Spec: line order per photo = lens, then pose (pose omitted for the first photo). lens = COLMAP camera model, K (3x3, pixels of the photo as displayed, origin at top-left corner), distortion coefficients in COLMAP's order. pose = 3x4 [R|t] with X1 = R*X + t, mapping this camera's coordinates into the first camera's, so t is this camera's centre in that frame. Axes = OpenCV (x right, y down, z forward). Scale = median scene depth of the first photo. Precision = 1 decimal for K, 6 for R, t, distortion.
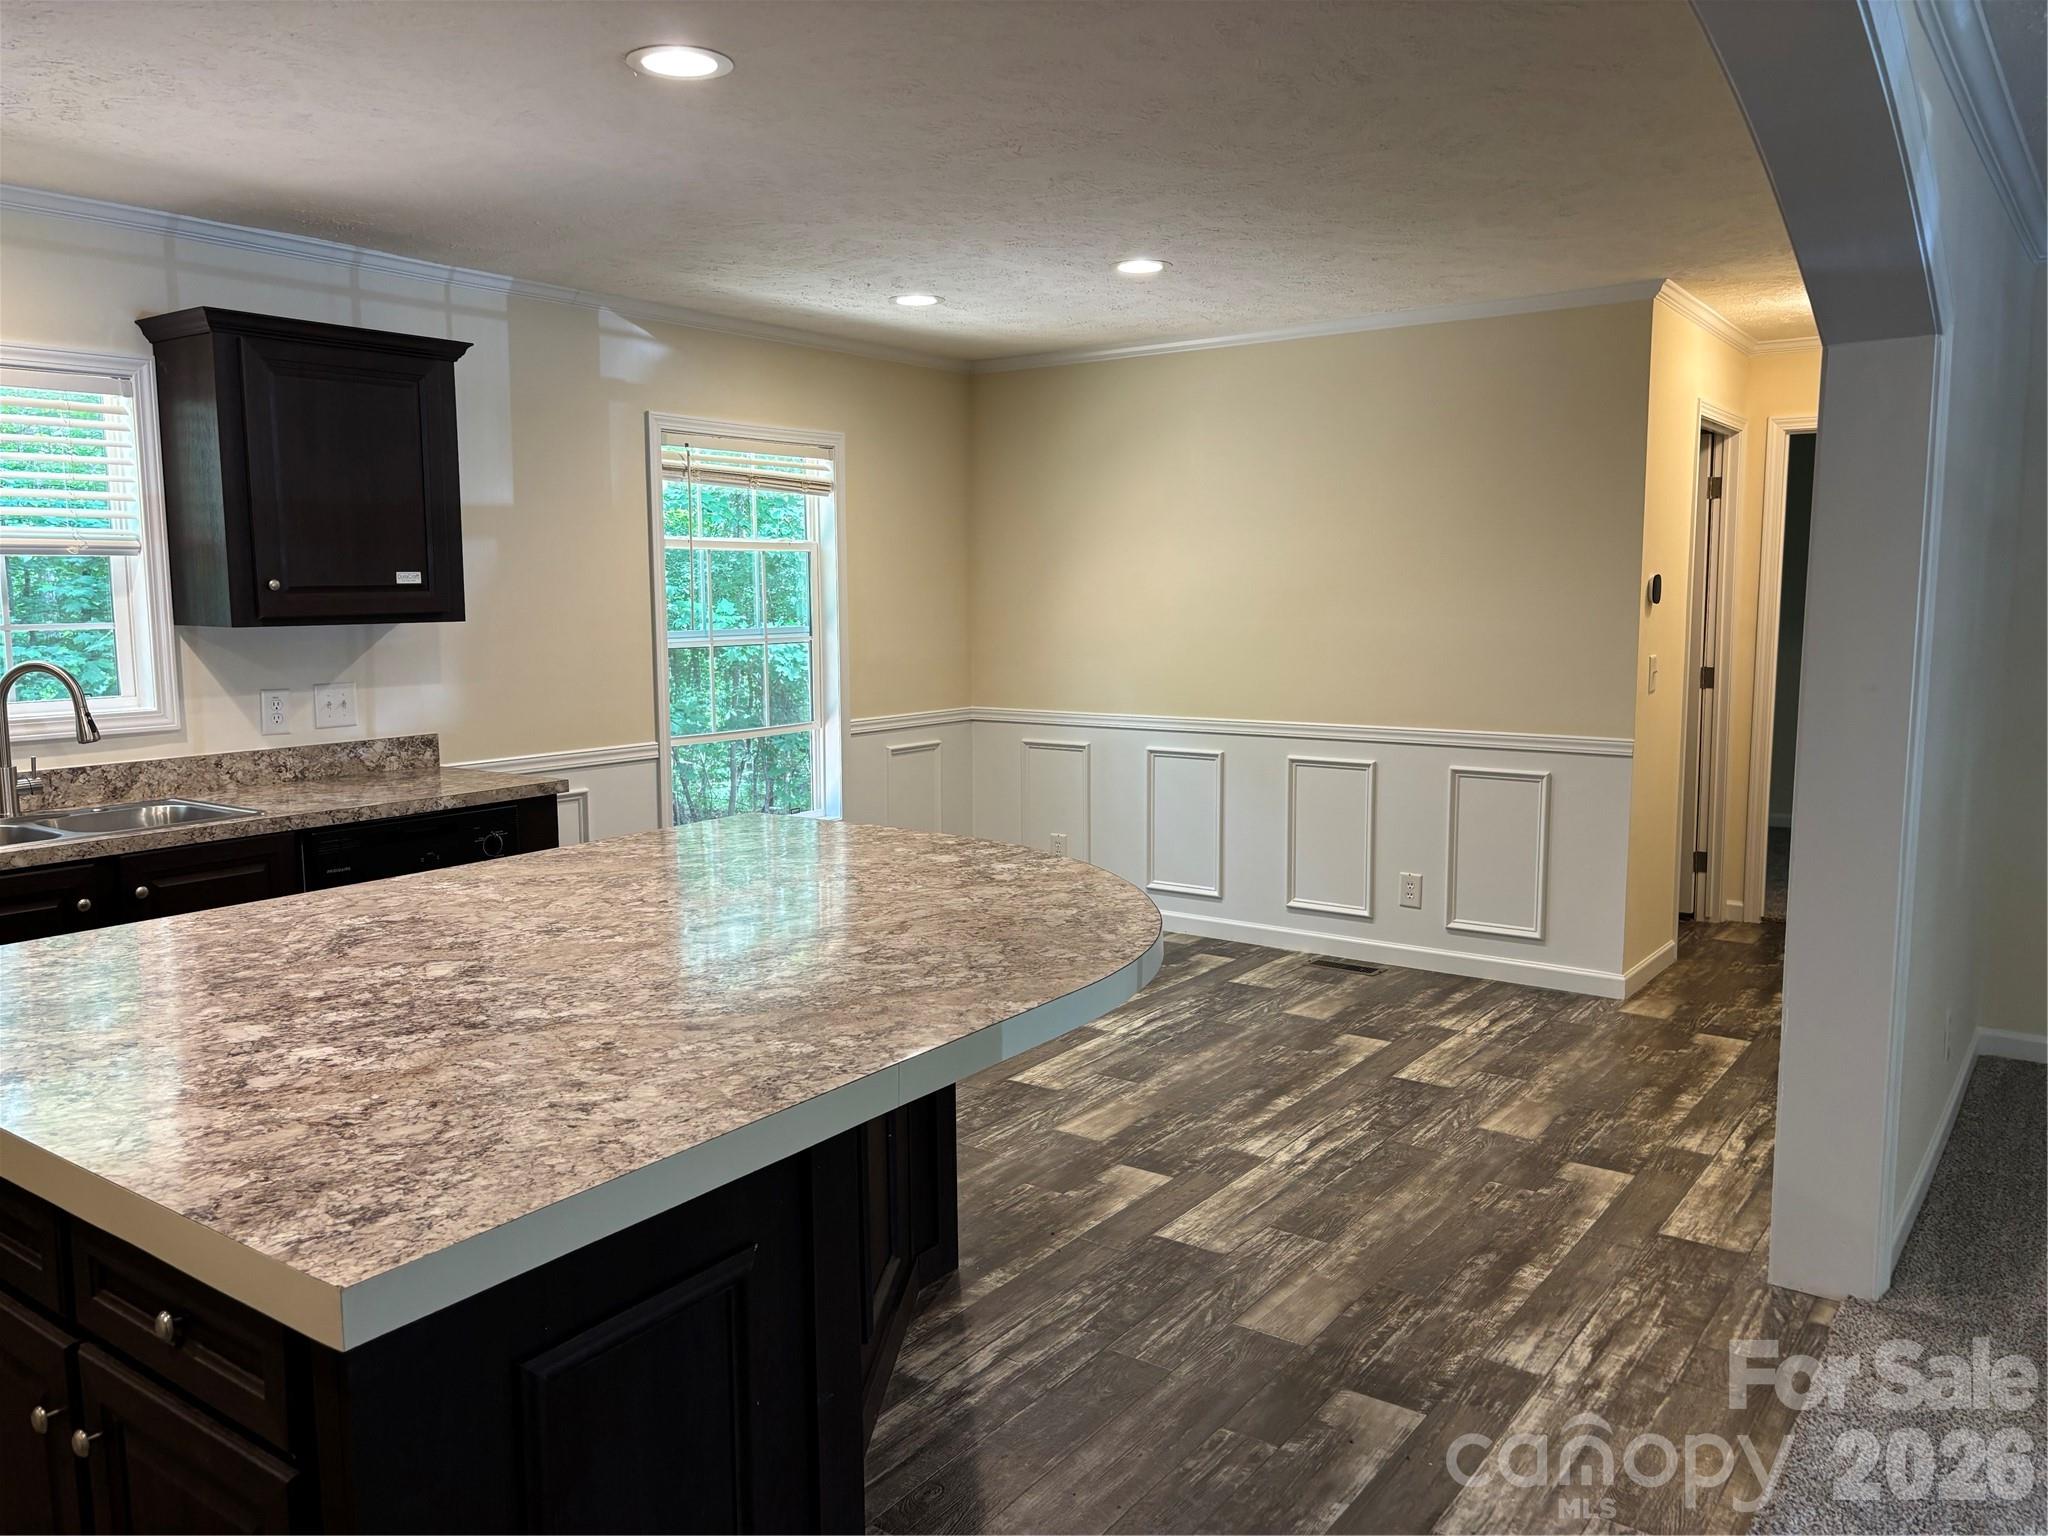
lens RADIAL K [[1521.6, 0, 1024.0], [0, 1521.6, 768.0], [0, 0, 1]] dist [-0.013610, 0.066056]
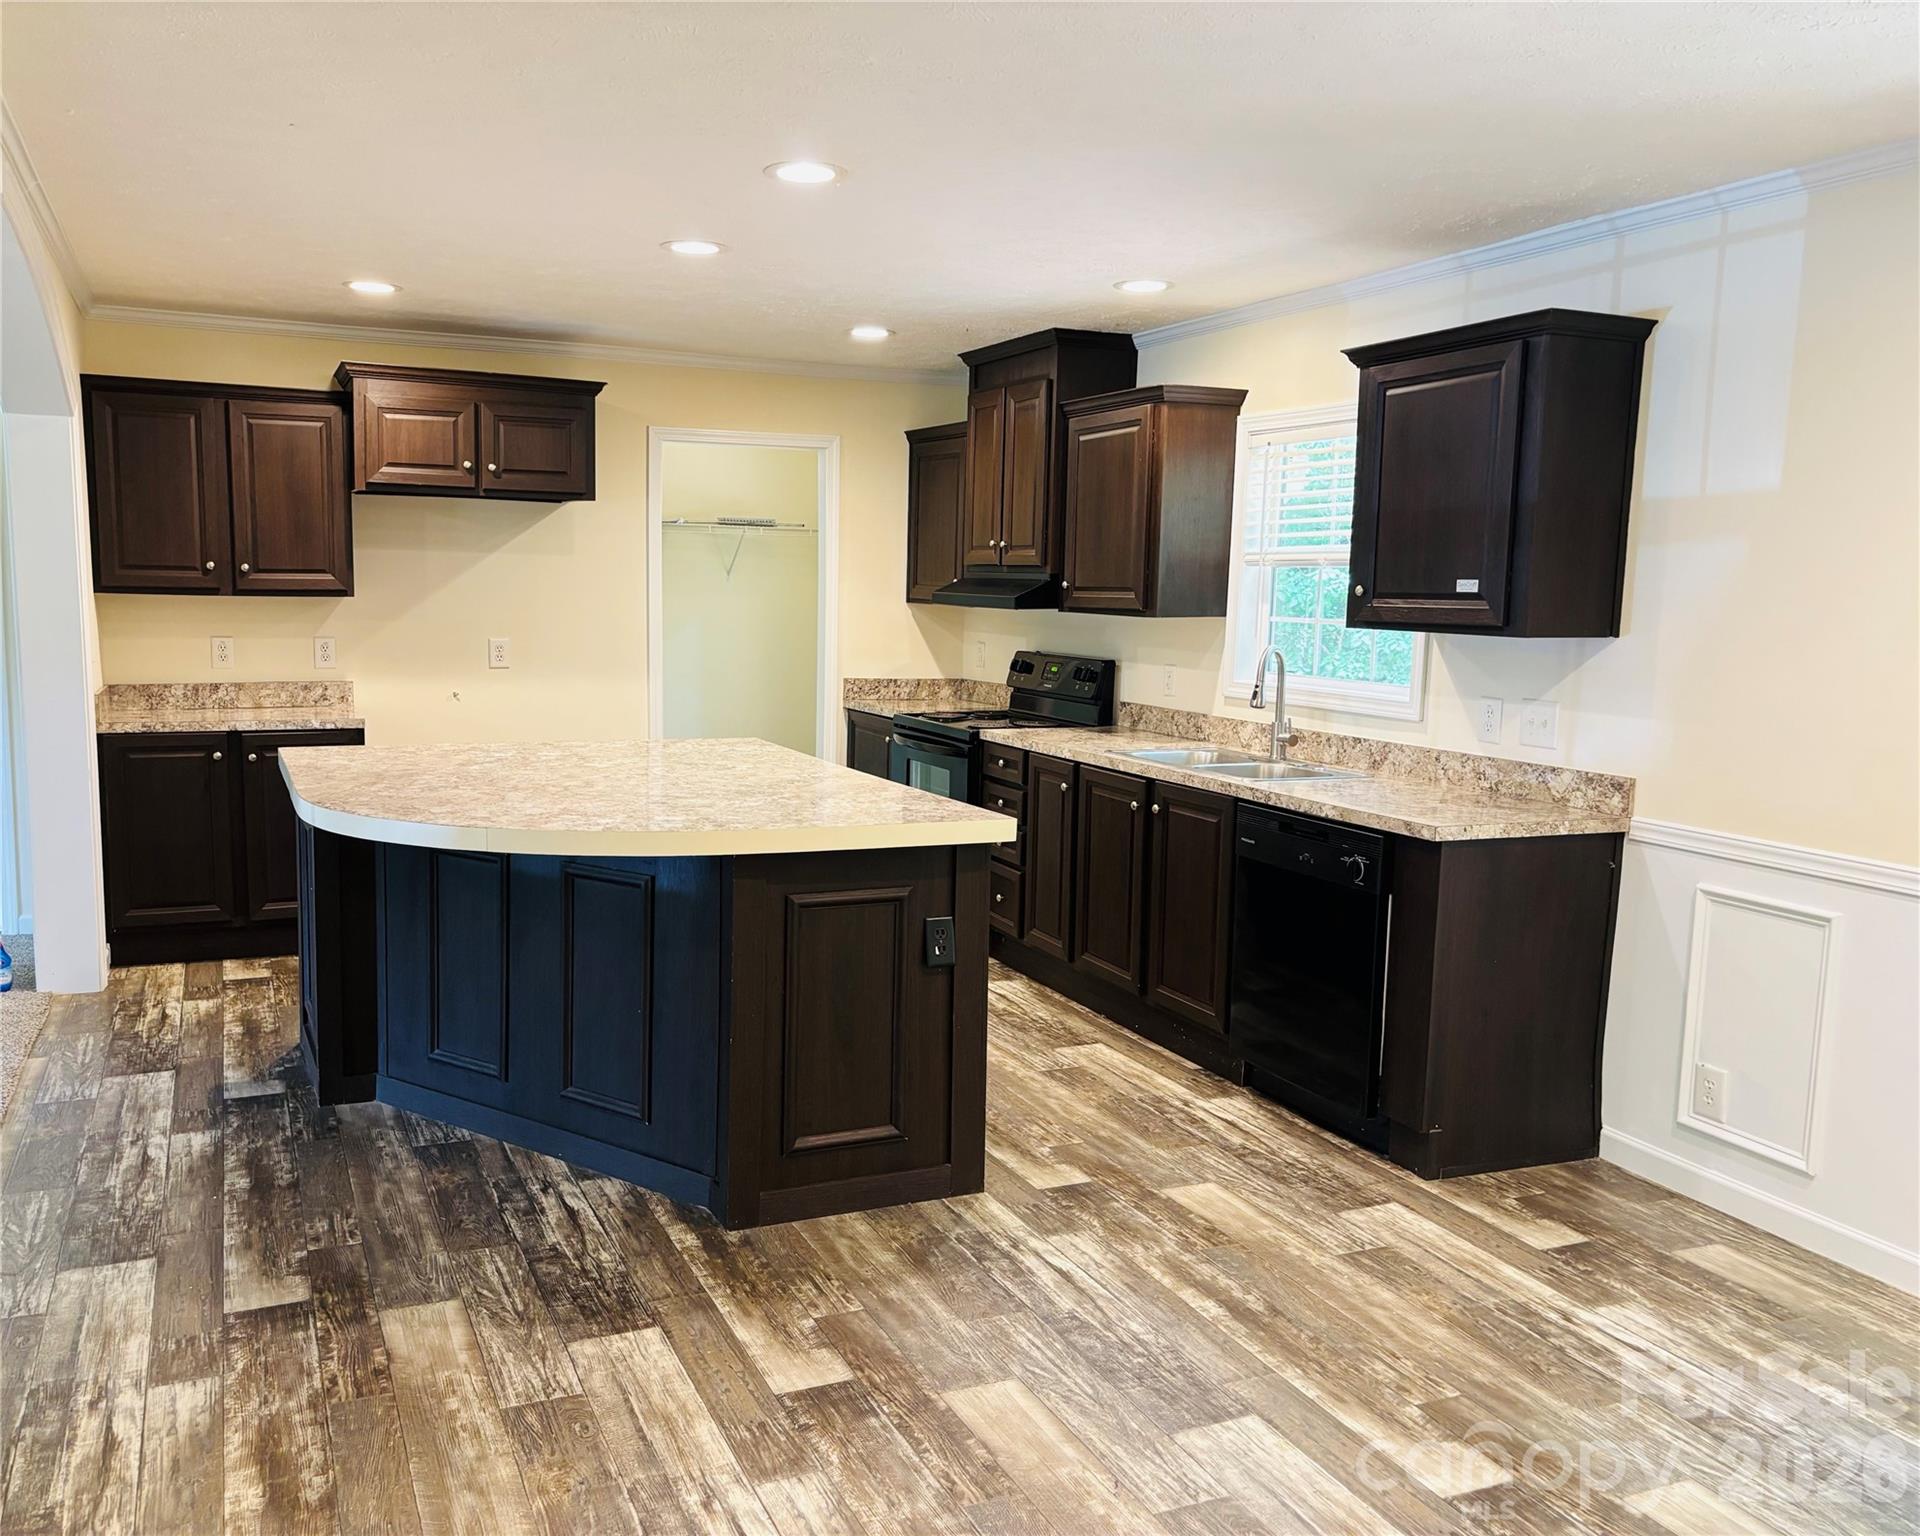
lens RADIAL K [[1707.0, 0, 960.0], [0, 1707.0, 768.0], [0, 0, 1]] dist [0.107421, -0.124610]
pose [[-0.523612, 0.088542, -0.847343, 0.672500], [-0.122144, 0.976508, 0.177517, -0.169371], [0.843156, 0.196448, -0.500496, 1.317893]]
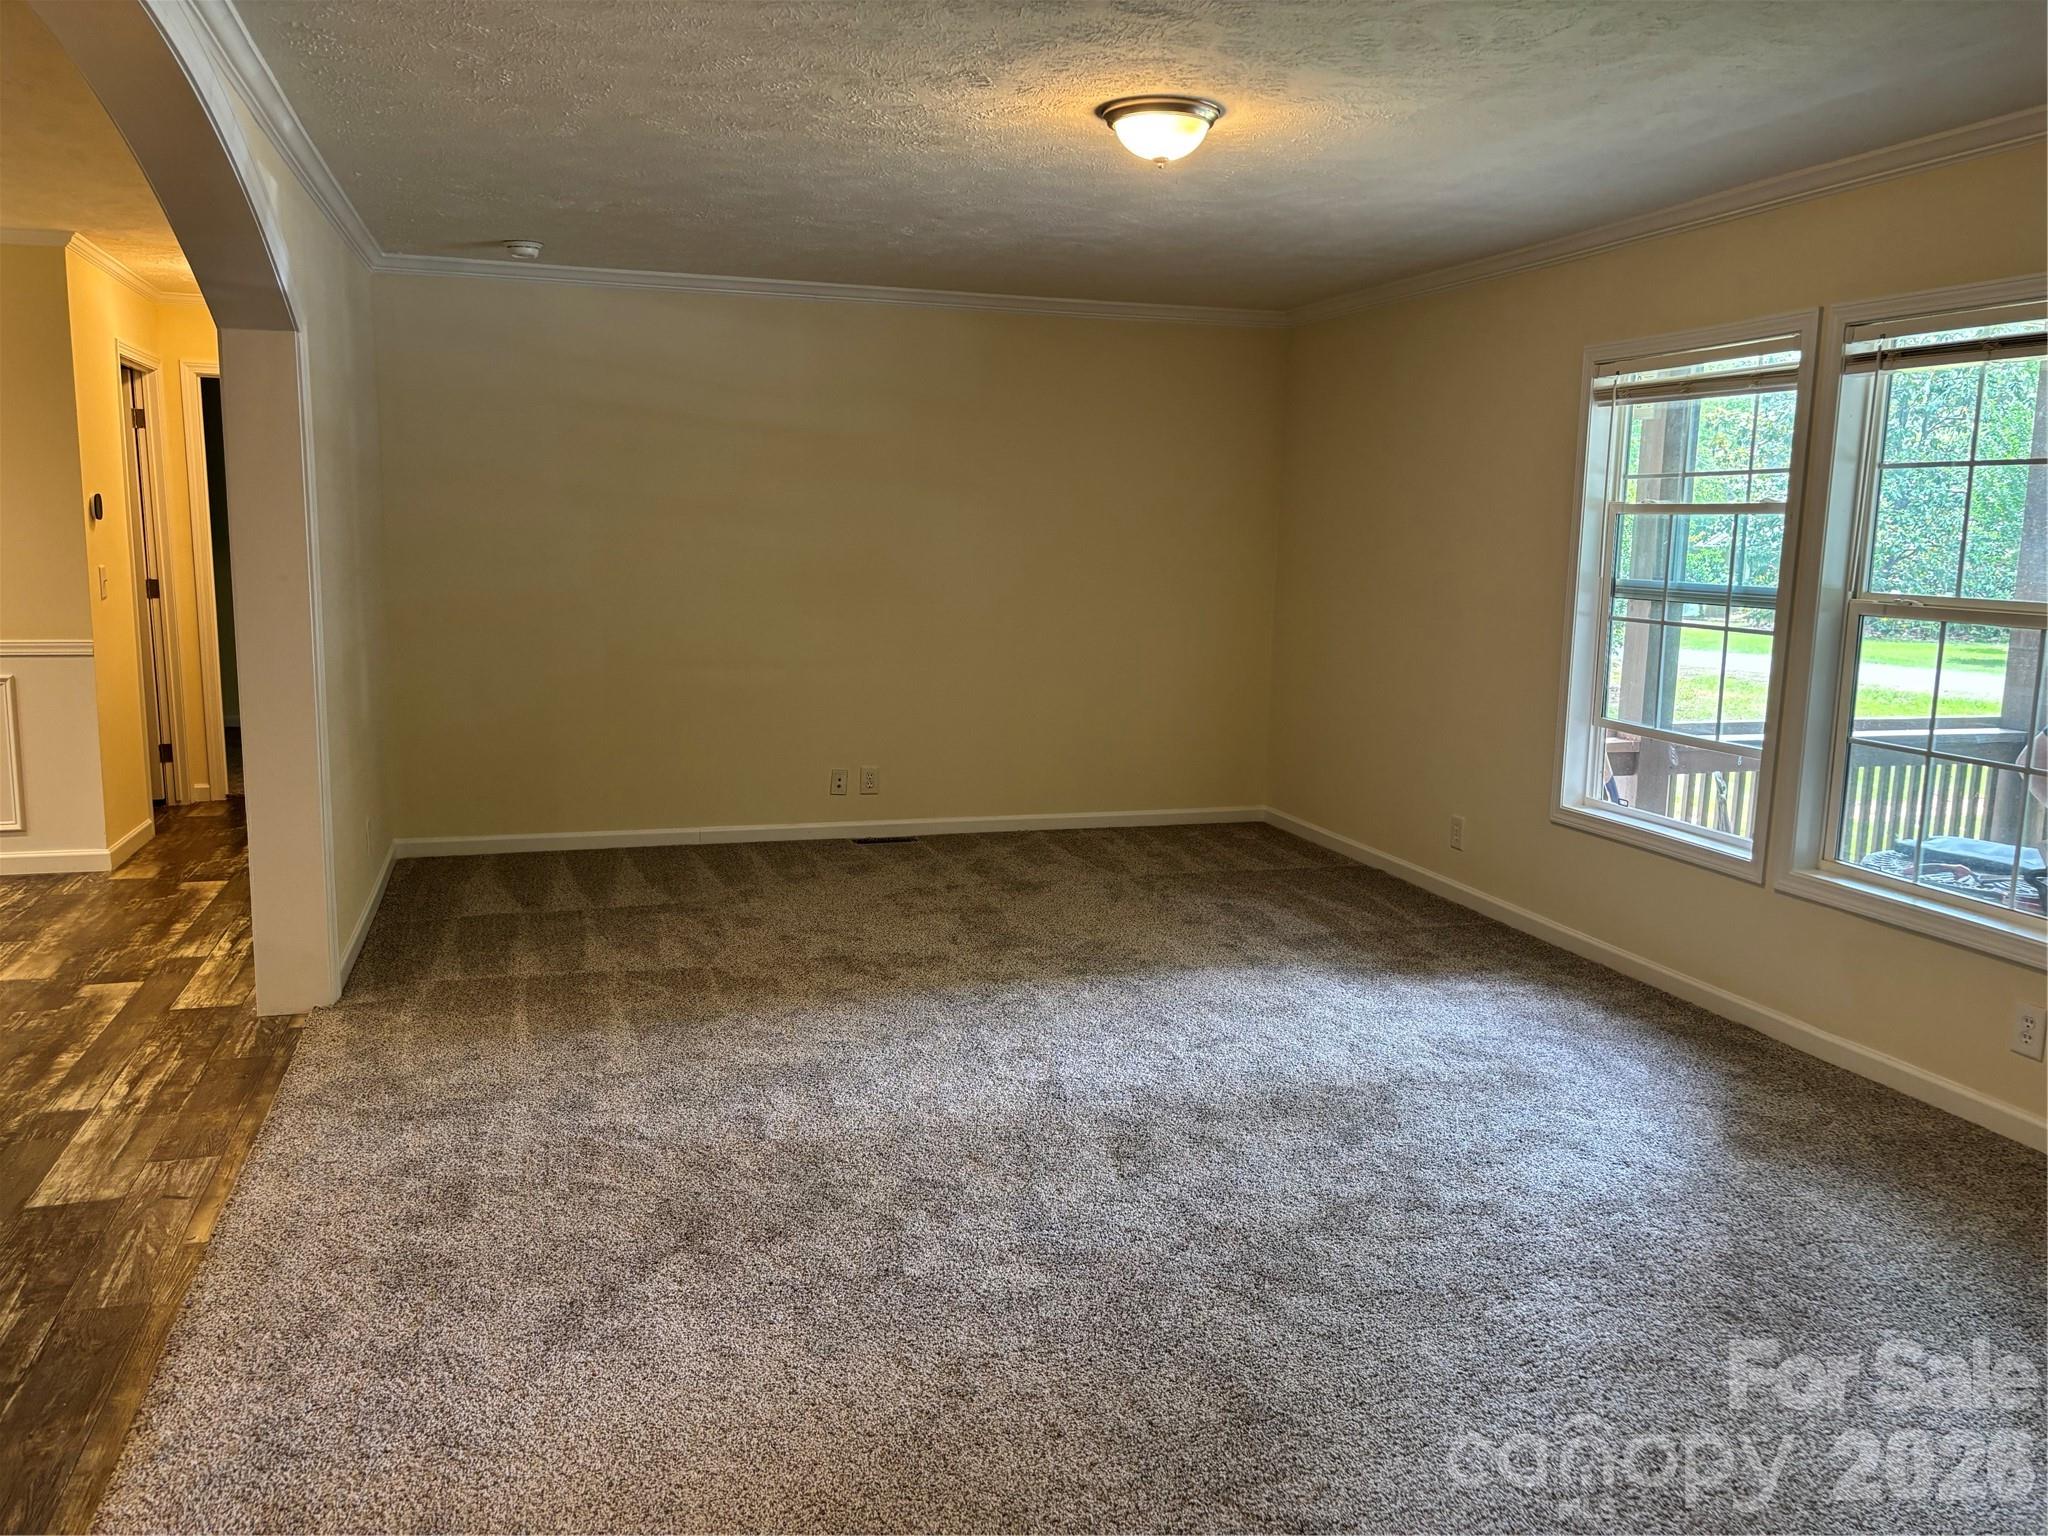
lens RADIAL K [[1463.8, 0, 961.4], [0, 1463.8, 763.4], [0, 0, 1]] dist [0.149220, -0.171089]
pose [[0.608363, -0.108151, 0.786255, -0.131850], [0.071956, 0.994108, 0.081065, 0.037199], [-0.790390, 0.007259, 0.612561, -0.263664]]
